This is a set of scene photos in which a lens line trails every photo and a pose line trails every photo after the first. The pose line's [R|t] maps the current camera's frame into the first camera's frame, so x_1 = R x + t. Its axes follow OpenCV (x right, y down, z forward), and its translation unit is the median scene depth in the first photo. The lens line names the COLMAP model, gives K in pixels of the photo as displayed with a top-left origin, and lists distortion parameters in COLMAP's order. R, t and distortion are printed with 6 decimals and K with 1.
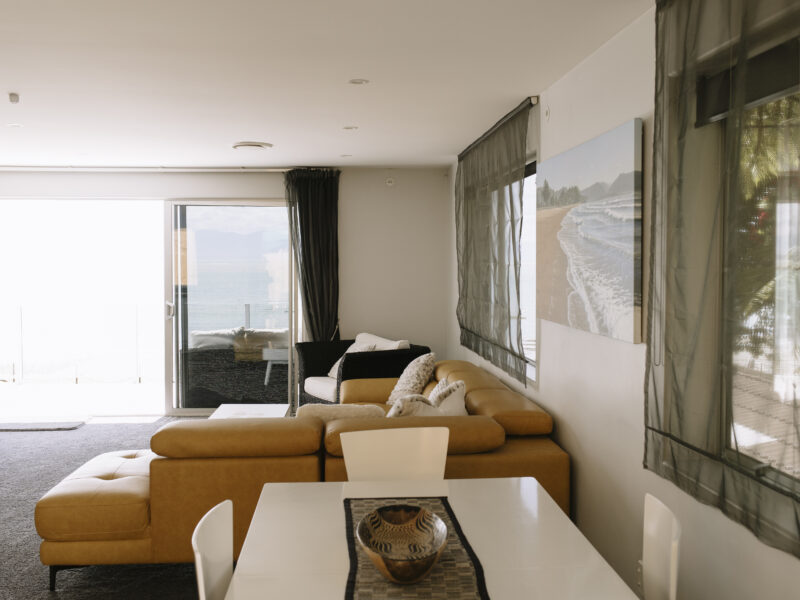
lens RADIAL K [[865.4, 0, 402.5], [0, 865.4, 300.1], [0, 0, 1]] dist [0.015465, 0.000000]
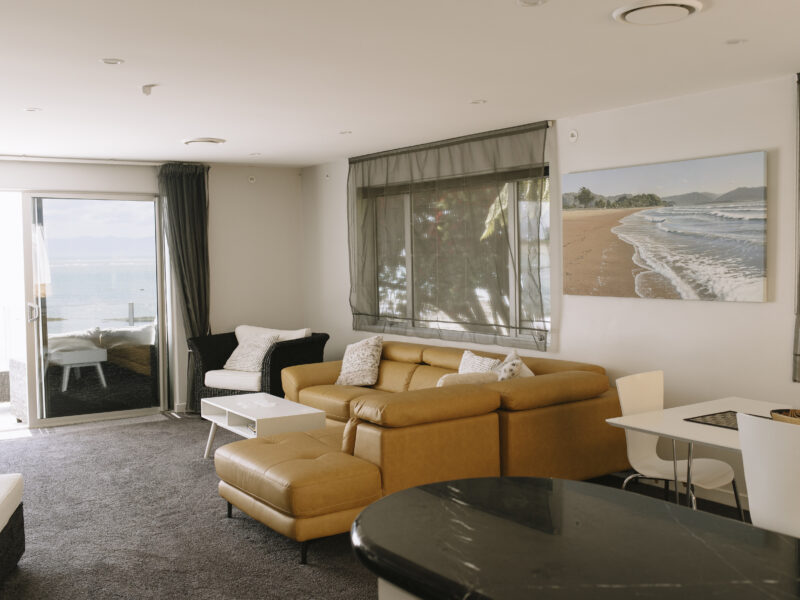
lens RADIAL K [[865.4, 0, 402.2], [0, 865.4, 300.5], [0, 0, 1]] dist [0.015465, 0.000000]
pose [[0.862628, -0.040682, 0.504200, -0.461262], [0.038175, 0.999154, 0.015306, 0.000079], [-0.504396, 0.006044, 0.863451, 0.012666]]
